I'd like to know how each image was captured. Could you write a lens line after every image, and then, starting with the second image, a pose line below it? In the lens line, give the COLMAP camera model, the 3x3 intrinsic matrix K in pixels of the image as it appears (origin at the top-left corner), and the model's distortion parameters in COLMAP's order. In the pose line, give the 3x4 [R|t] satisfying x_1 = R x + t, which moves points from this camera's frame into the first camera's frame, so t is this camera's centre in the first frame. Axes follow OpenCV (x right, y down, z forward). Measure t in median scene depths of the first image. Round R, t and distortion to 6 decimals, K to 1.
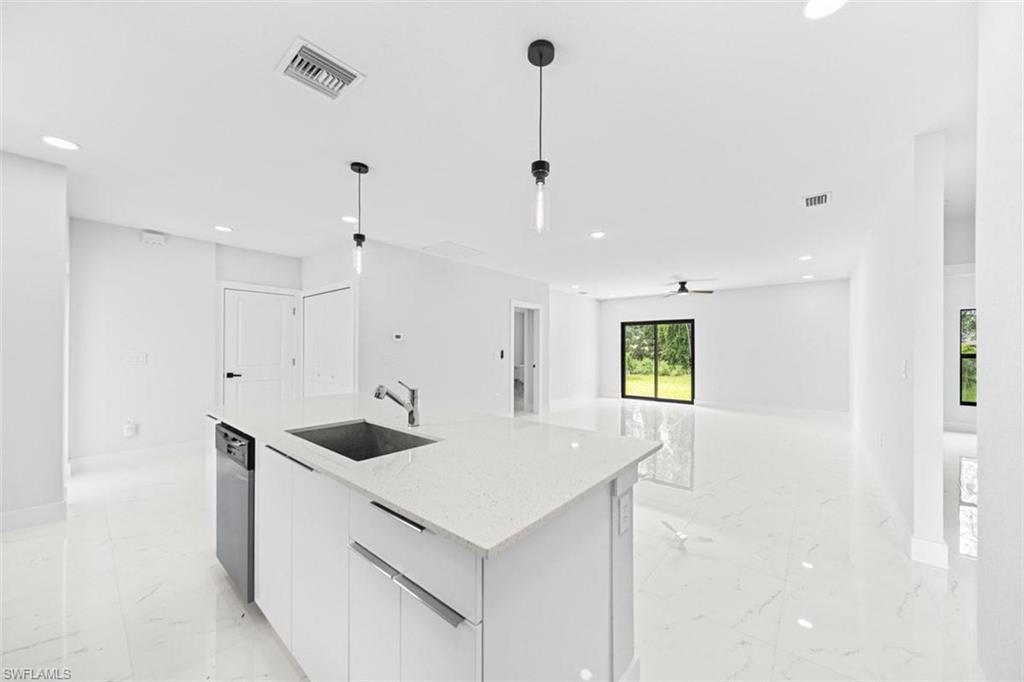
lens RADIAL K [[361.8, 0, 517.2], [0, 361.8, 346.2], [0, 0, 1]] dist [-0.001287, -0.000343]
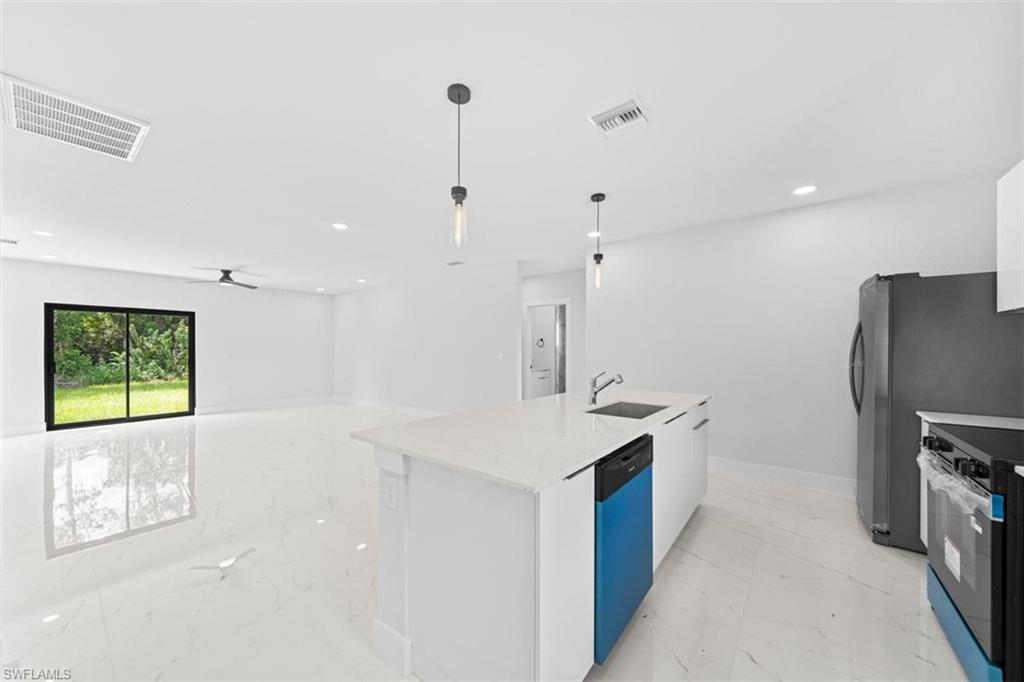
lens RADIAL K [[361.8, 0, 515.3], [0, 361.8, 348.0], [0, 0, 1]] dist [-0.001287, -0.000343]
pose [[-0.012873, -0.004473, 0.999907, -0.413641], [-0.007042, 0.999966, 0.004382, -0.001267], [-0.999892, -0.006984, -0.012904, 0.323931]]
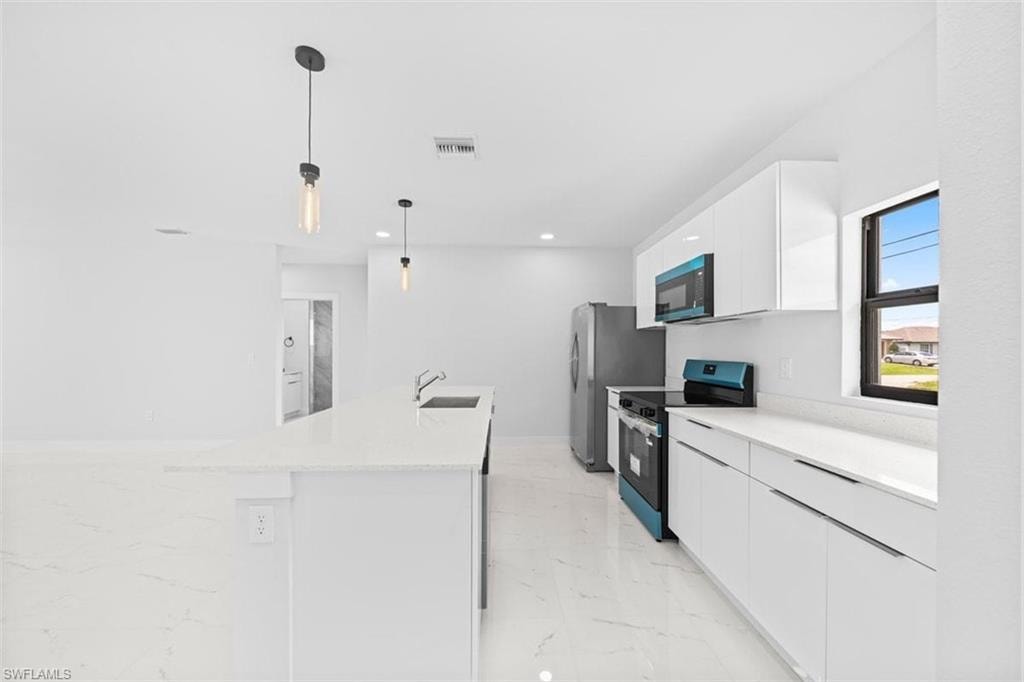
lens RADIAL K [[361.8, 0, 511.9], [0, 361.8, 349.4], [0, 0, 1]] dist [-0.001287, -0.000343]
pose [[-0.653804, -0.007931, 0.756622, -0.409748], [-0.009841, 0.999950, 0.001978, -0.000598], [-0.756600, -0.006153, -0.653849, 0.413439]]
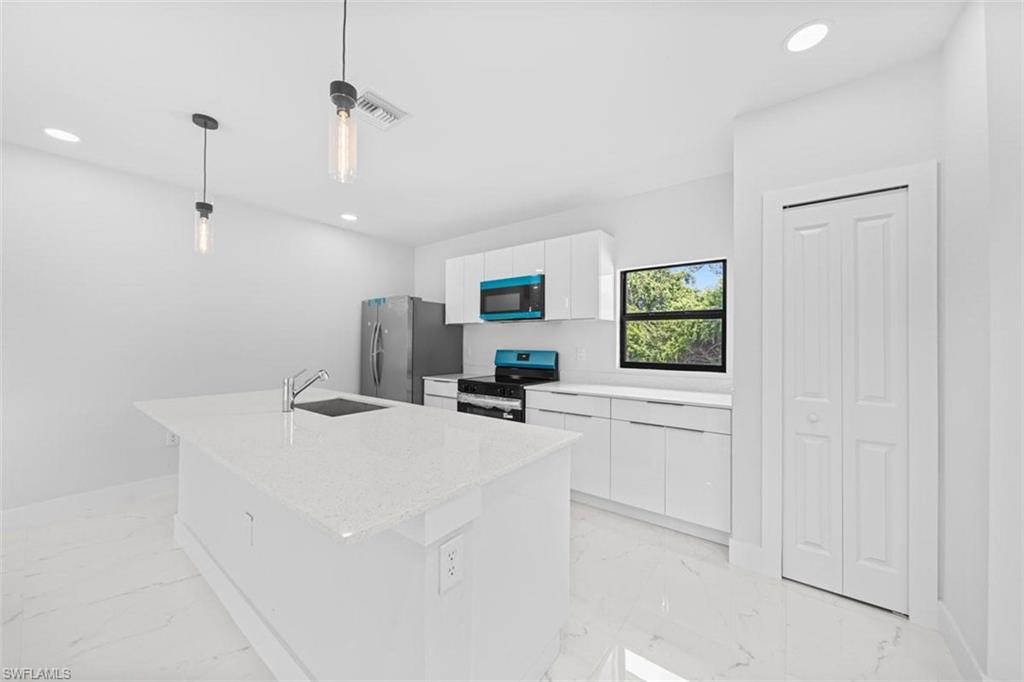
lens RADIAL K [[361.8, 0, 513.1], [0, 361.8, 342.9], [0, 0, 1]] dist [-0.001287, -0.000343]
pose [[-0.999403, -0.010579, -0.032885, -0.225672], [-0.010488, 0.999941, -0.002944, 0.000823], [0.032914, -0.002597, -0.999455, 0.525597]]
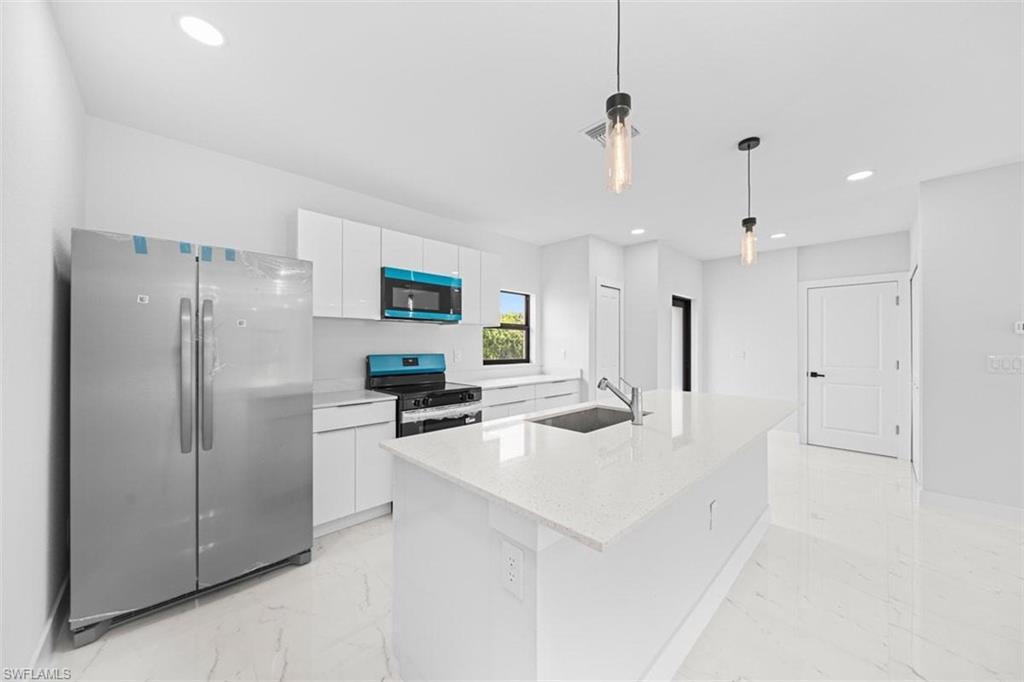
lens RADIAL K [[361.8, 0, 513.4], [0, 361.8, 344.4], [0, 0, 1]] dist [-0.001287, -0.000343]
pose [[-0.122940, -0.008962, -0.992374, 0.185158], [0.003466, 0.999949, -0.009459, 0.002067], [0.992408, -0.004603, -0.122902, 0.192963]]
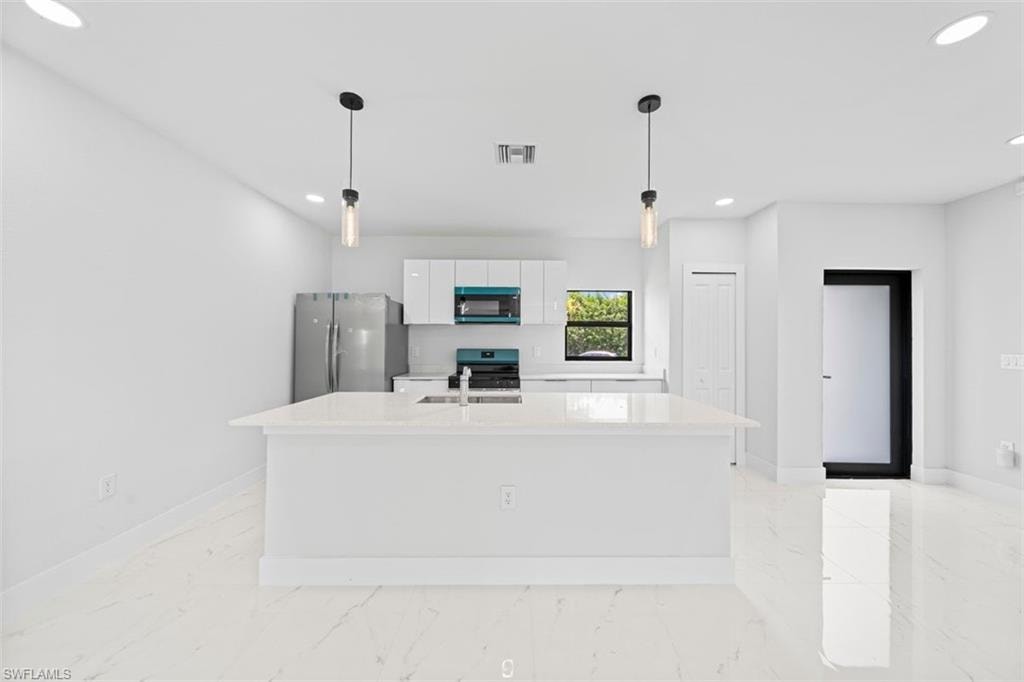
lens RADIAL K [[361.8, 0, 515.5], [0, 361.8, 340.6], [0, 0, 1]] dist [-0.001287, -0.000343]
pose [[-0.777580, -0.012595, -0.628657, 0.089067], [-0.005500, 0.999897, -0.013229, 0.003380], [0.628759, -0.006829, -0.777570, 0.507814]]
